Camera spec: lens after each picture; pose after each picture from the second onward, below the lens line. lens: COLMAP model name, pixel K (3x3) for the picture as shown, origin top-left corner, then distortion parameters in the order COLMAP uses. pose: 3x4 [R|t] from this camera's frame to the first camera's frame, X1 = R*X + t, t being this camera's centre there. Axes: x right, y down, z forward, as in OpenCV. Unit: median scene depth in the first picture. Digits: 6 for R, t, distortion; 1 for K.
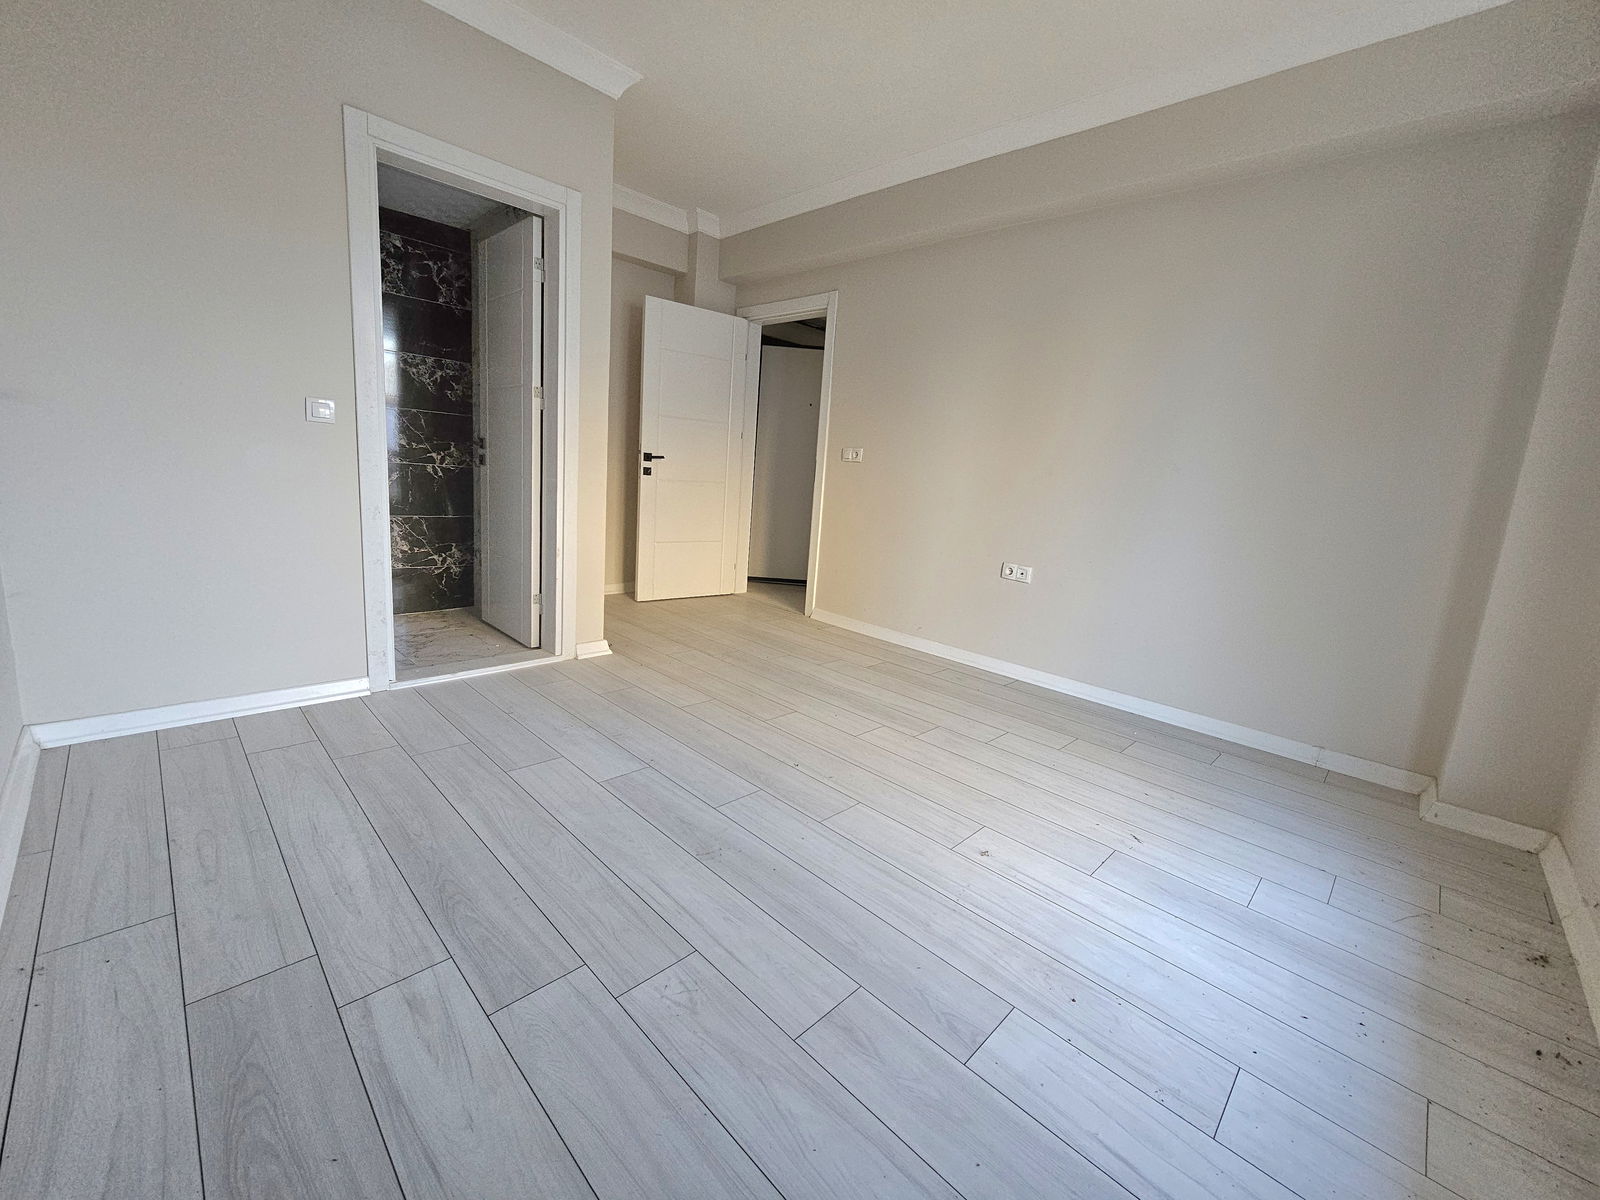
lens RADIAL K [[651.2, 0, 799.1], [0, 651.2, 580.0], [0, 0, 1]] dist [0.002455, 0.000121]
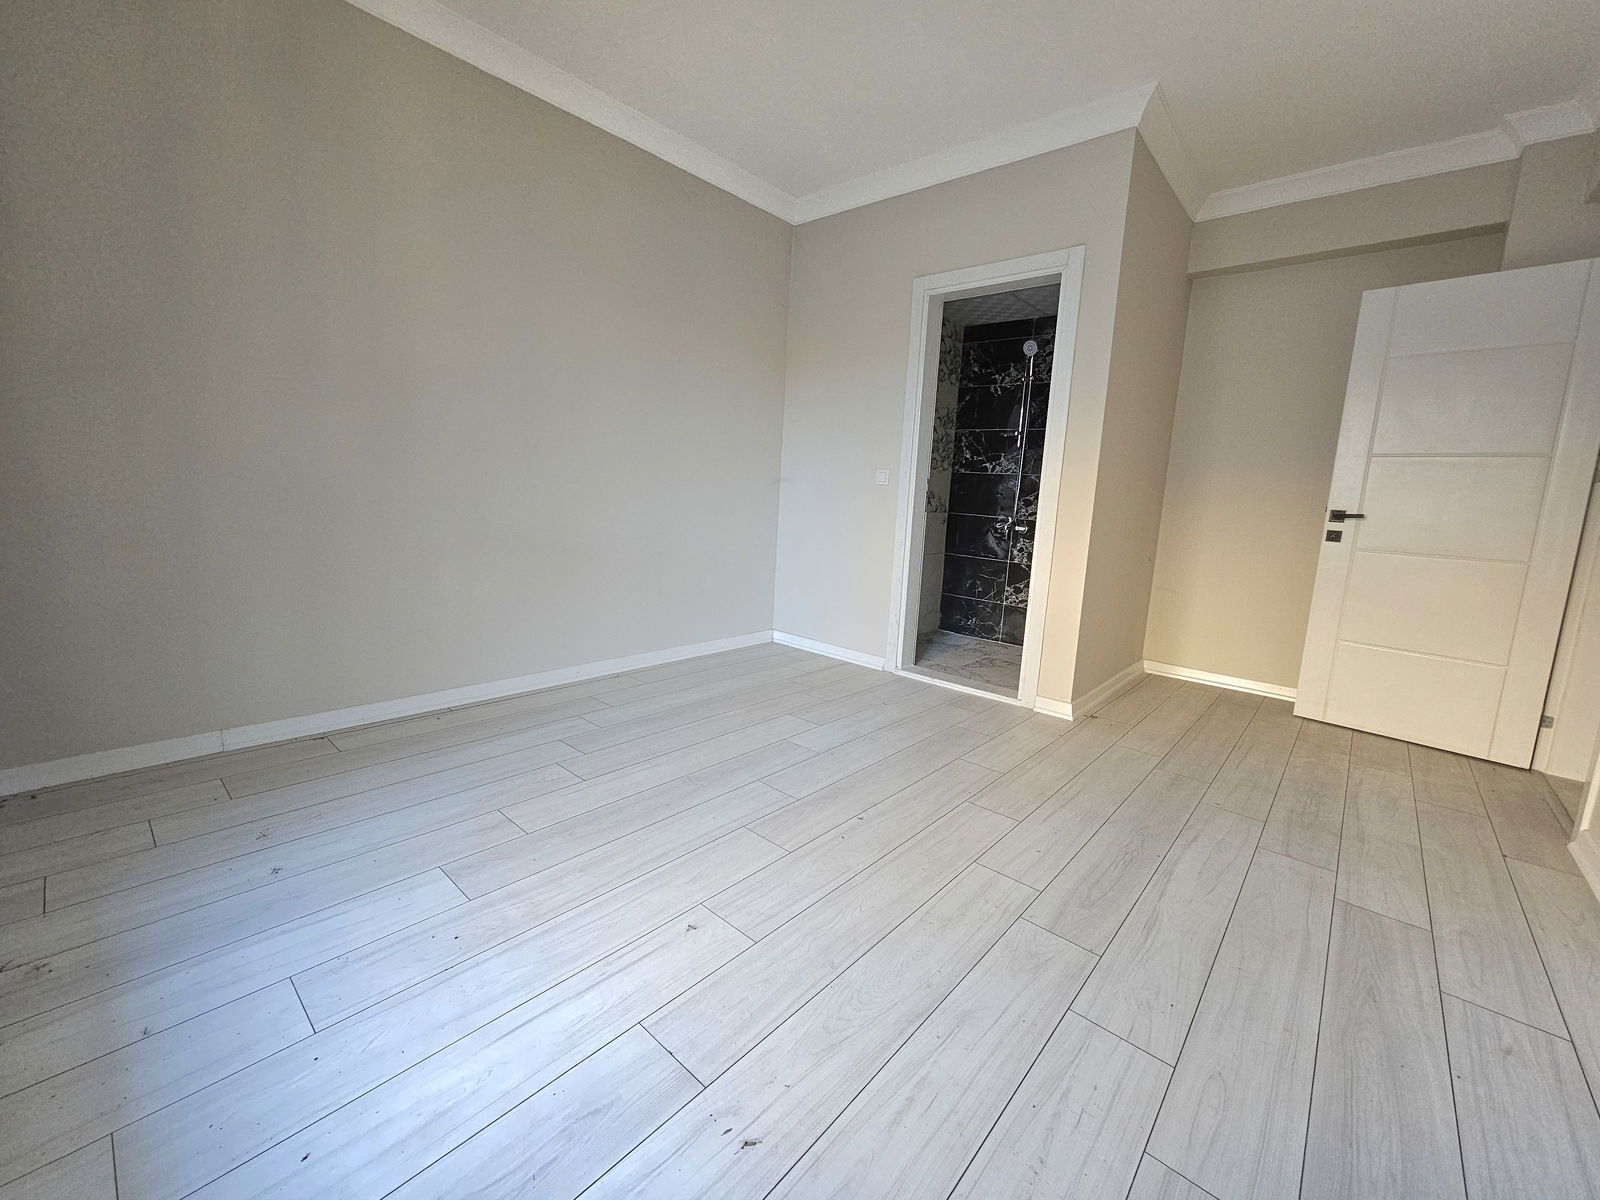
lens RADIAL K [[651.2, 0, 799.1], [0, 651.2, 580.0], [0, 0, 1]] dist [0.002455, 0.000121]
pose [[0.060187, 0.068211, -0.995854, 0.868577], [-0.217247, 0.974642, 0.053629, -0.065319], [0.974259, 0.213118, 0.073480, 0.786056]]
